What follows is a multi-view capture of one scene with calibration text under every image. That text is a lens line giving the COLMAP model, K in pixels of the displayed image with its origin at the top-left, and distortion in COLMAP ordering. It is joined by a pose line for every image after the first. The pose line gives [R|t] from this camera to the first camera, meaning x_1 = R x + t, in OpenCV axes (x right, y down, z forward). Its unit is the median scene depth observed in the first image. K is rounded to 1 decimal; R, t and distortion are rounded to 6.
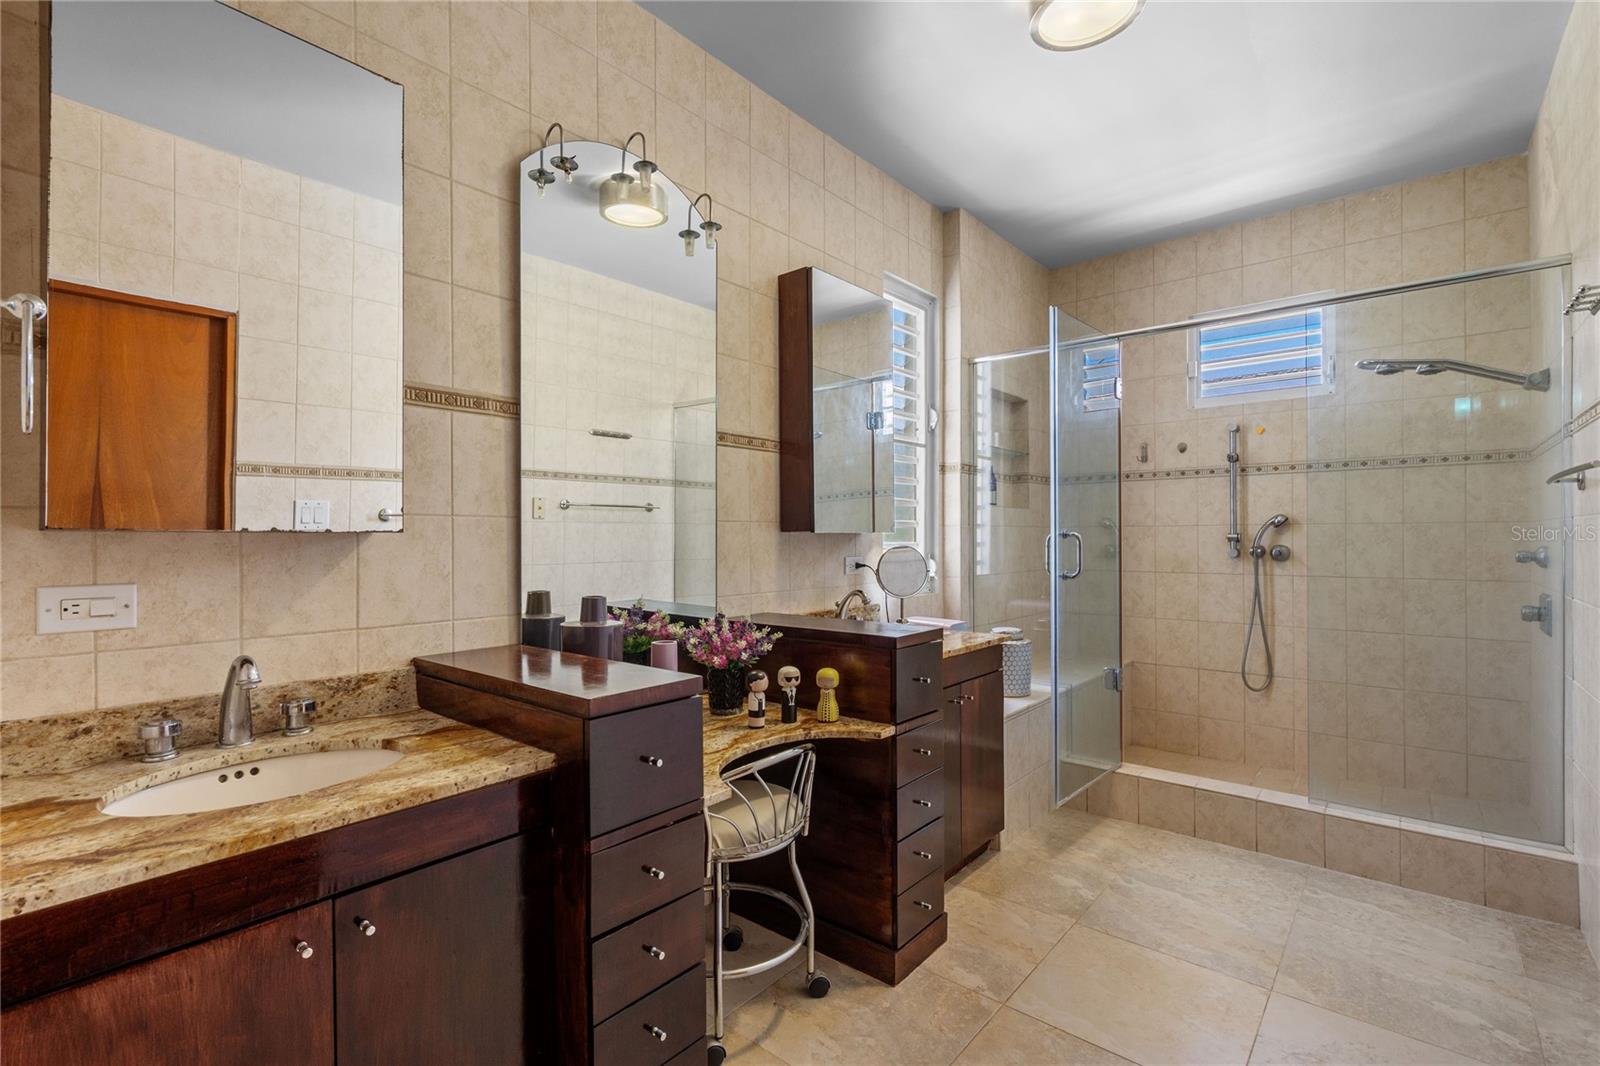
lens RADIAL K [[724.1, 0, 759.8], [0, 724.1, 537.5], [0, 0, 1]] dist [-0.014956, -0.000011]
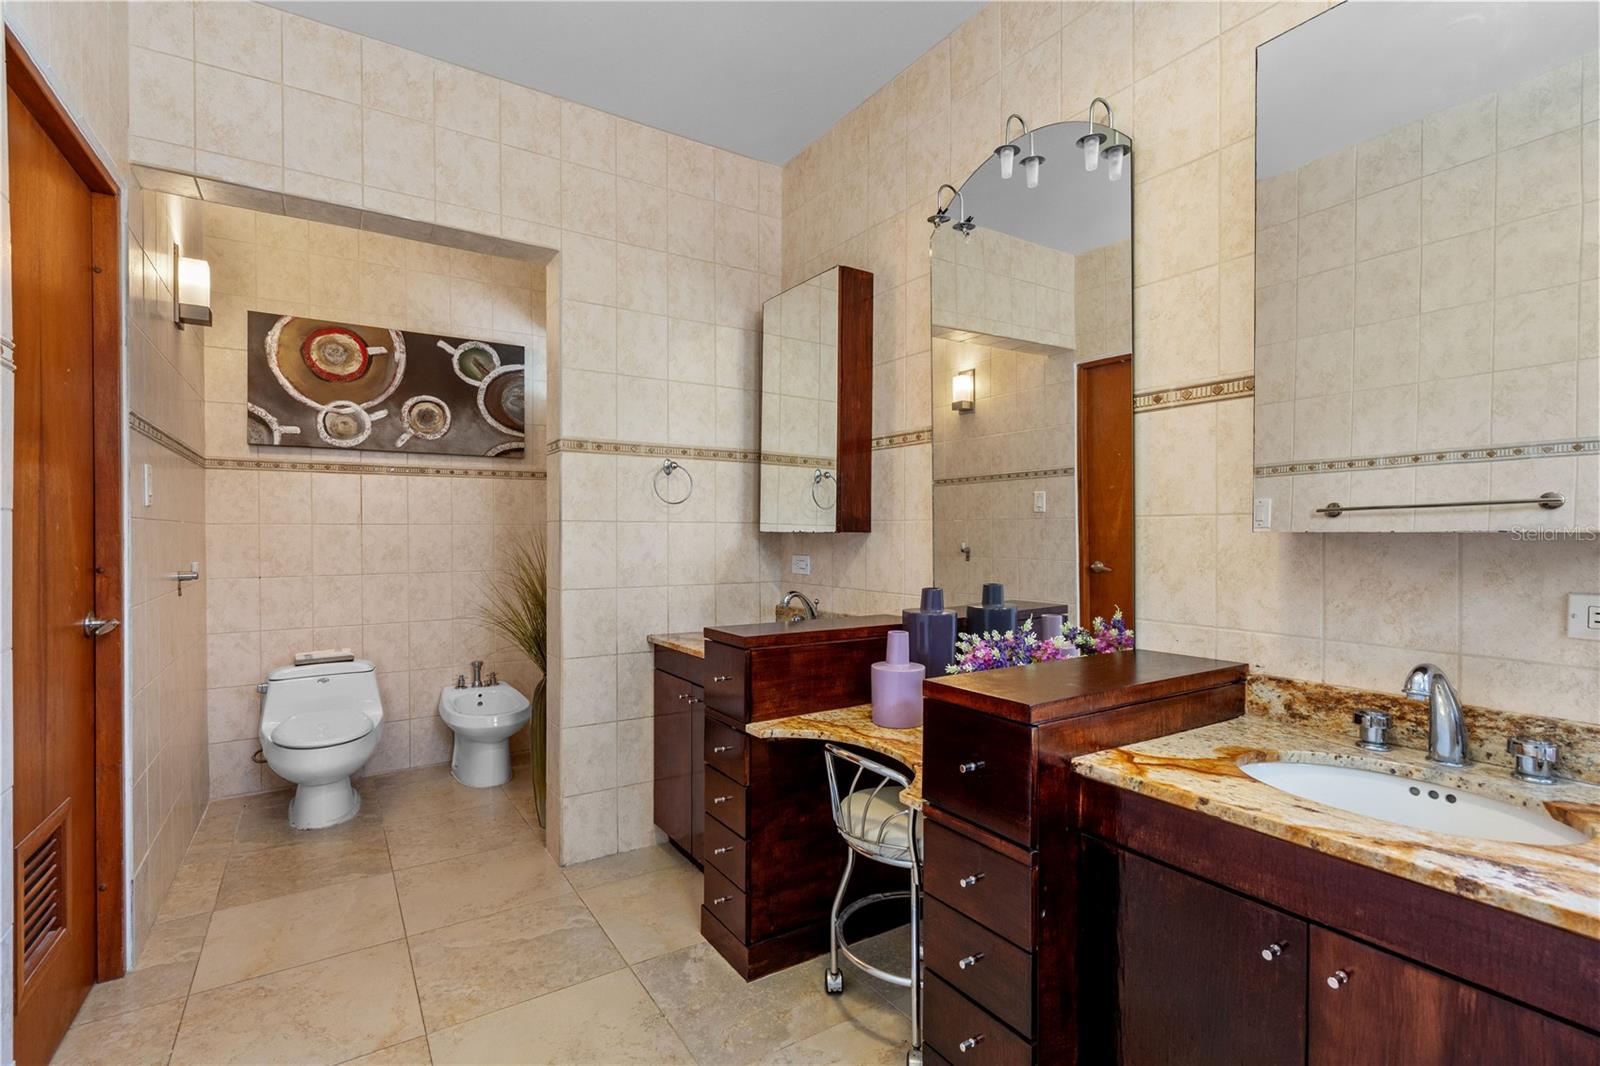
lens RADIAL K [[724.1, 0, 759.8], [0, 724.1, 537.5], [0, 0, 1]] dist [-0.014956, -0.000011]
pose [[-0.270329, 0.007209, -0.962741, 0.682753], [-0.000763, 0.999970, 0.007702, -0.005808], [0.962768, 0.002816, -0.270315, 0.758202]]
